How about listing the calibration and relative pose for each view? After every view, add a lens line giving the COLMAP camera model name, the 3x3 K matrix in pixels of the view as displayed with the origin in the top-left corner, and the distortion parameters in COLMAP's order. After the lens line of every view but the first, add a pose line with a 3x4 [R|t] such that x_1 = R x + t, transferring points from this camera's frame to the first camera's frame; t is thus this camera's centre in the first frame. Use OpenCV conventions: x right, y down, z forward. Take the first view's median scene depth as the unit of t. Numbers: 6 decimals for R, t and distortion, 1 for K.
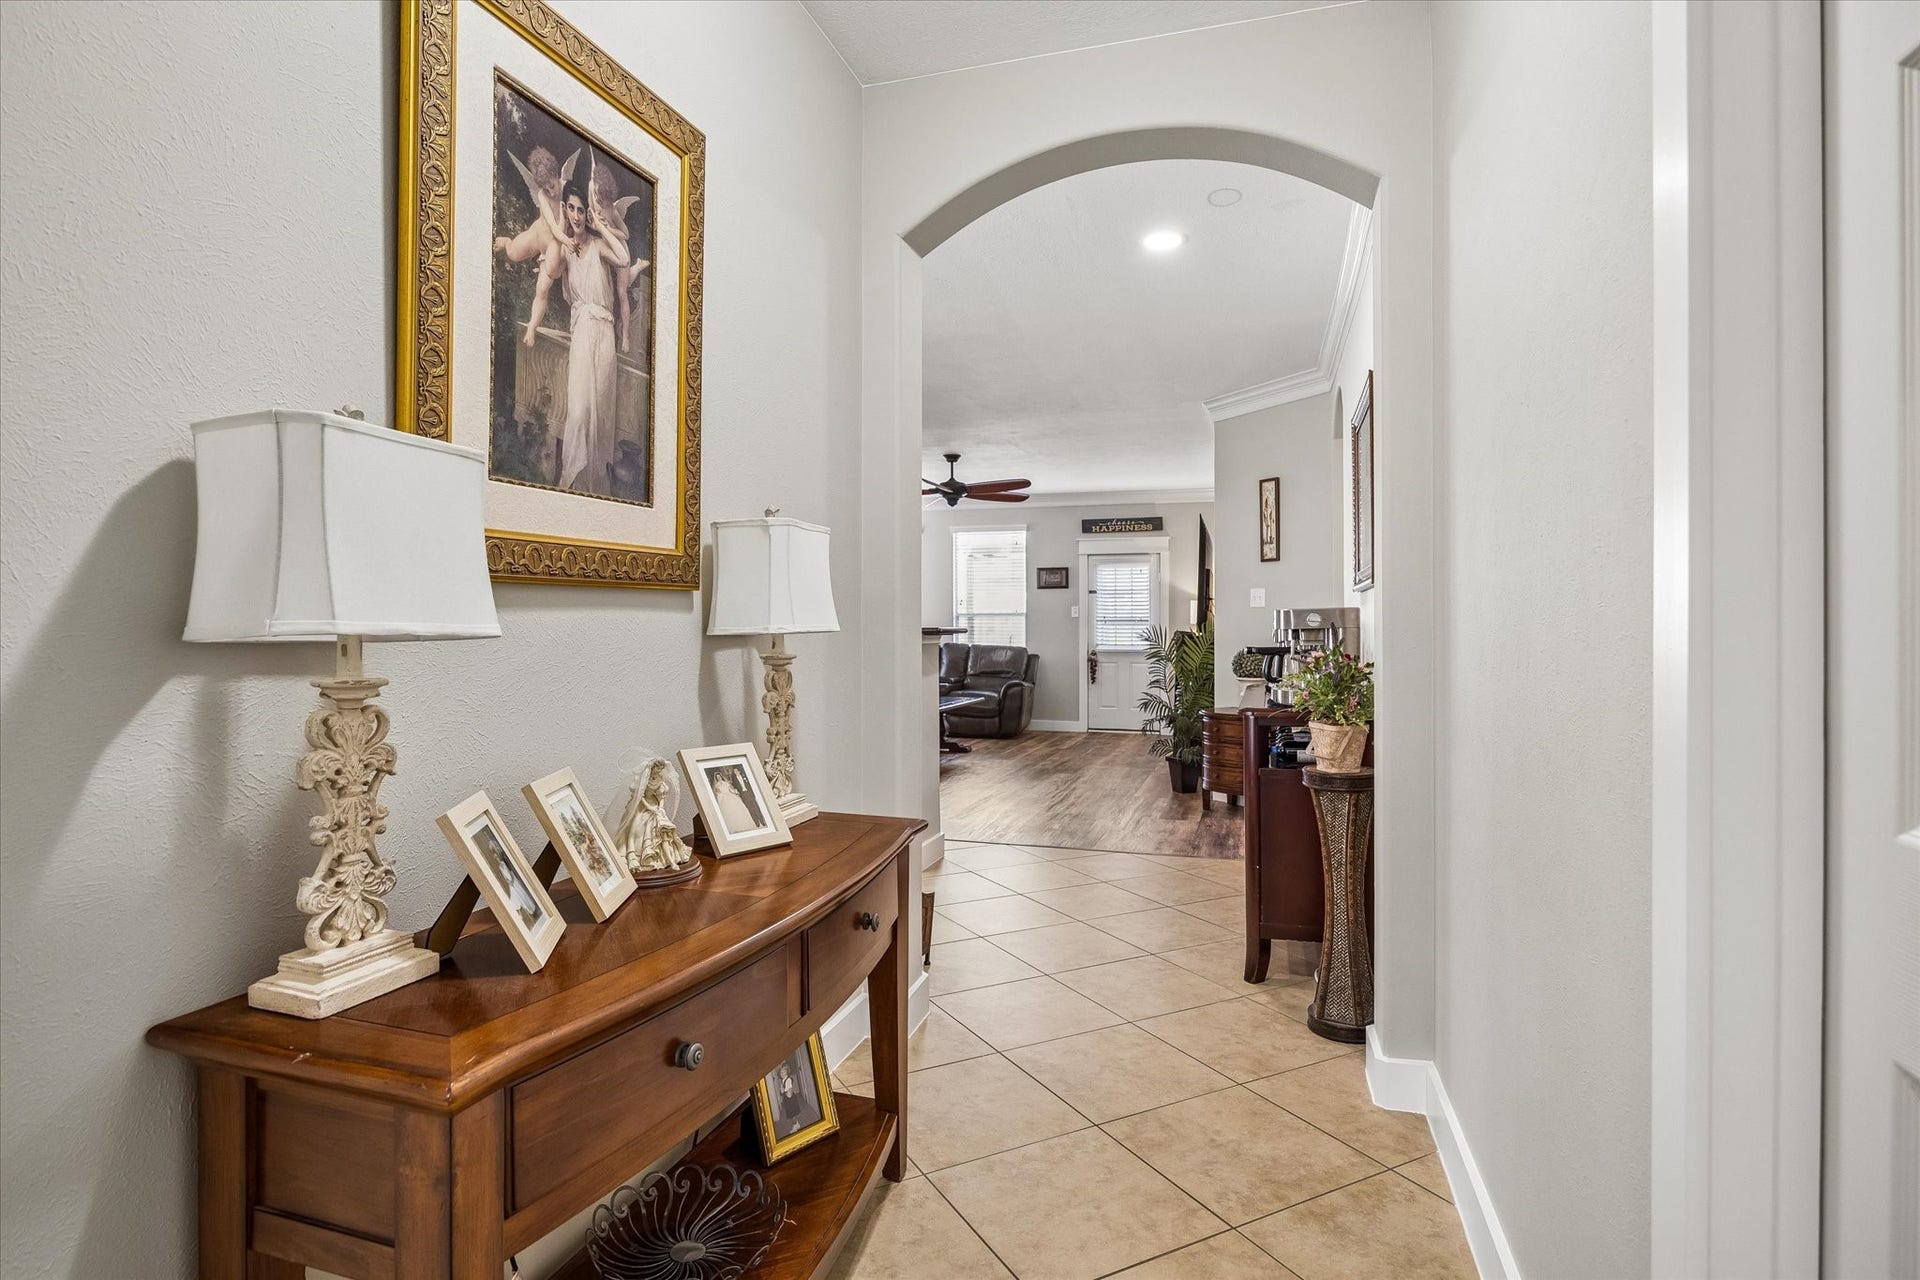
lens RADIAL K [[1005.2, 0, 953.7], [0, 1005.2, 636.8], [0, 0, 1]] dist [-0.020466, 0.000159]
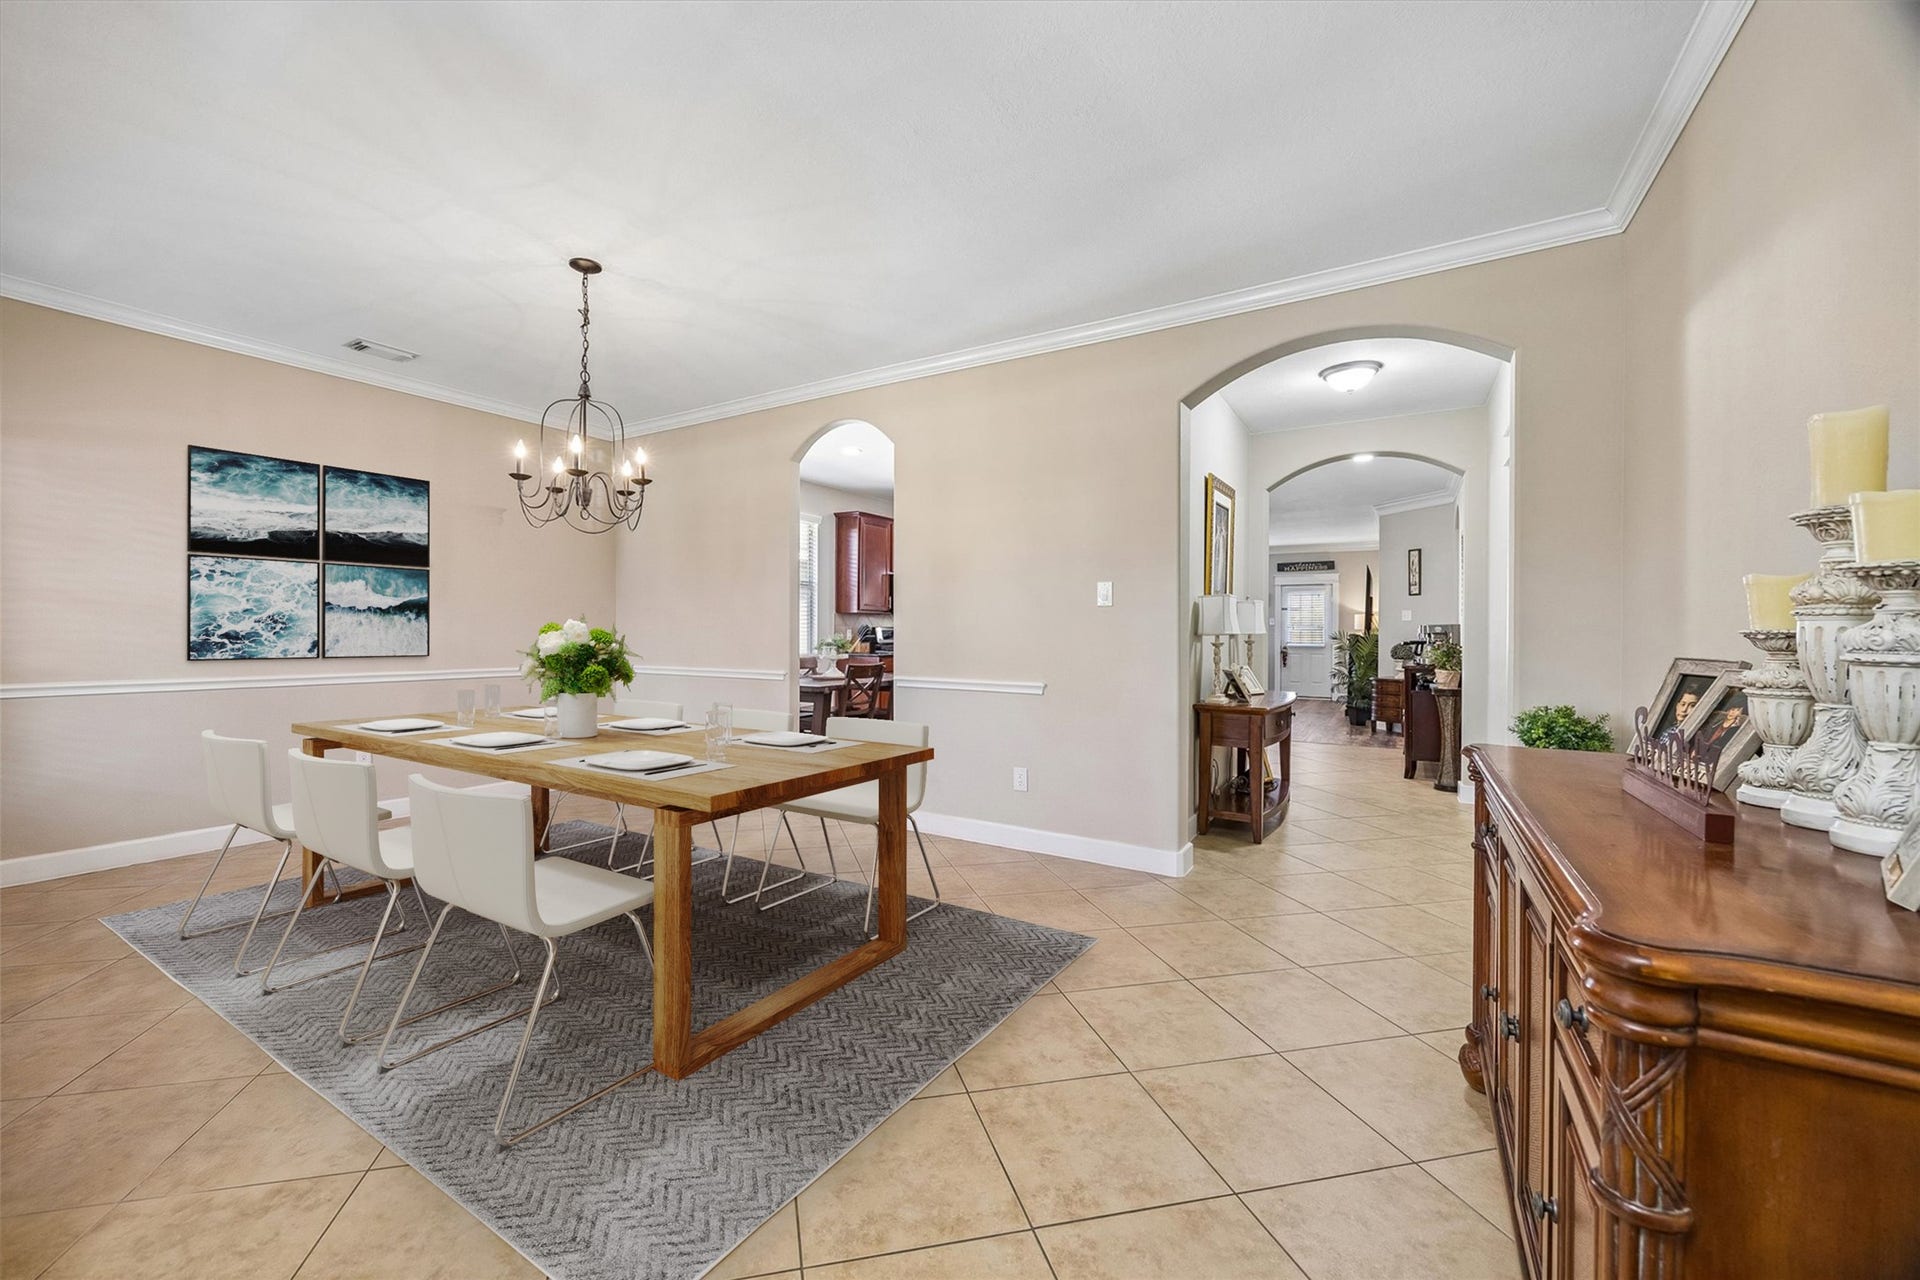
lens RADIAL K [[754.5, 0, 923.5], [0, 754.5, 644.7], [0, 0, 1]] dist [-0.000254, -0.000055]
pose [[0.964866, 0.005538, -0.262686, -0.166841], [-0.003176, 0.999951, 0.009416, 0.003362], [0.262725, -0.008251, 0.964835, -0.502102]]
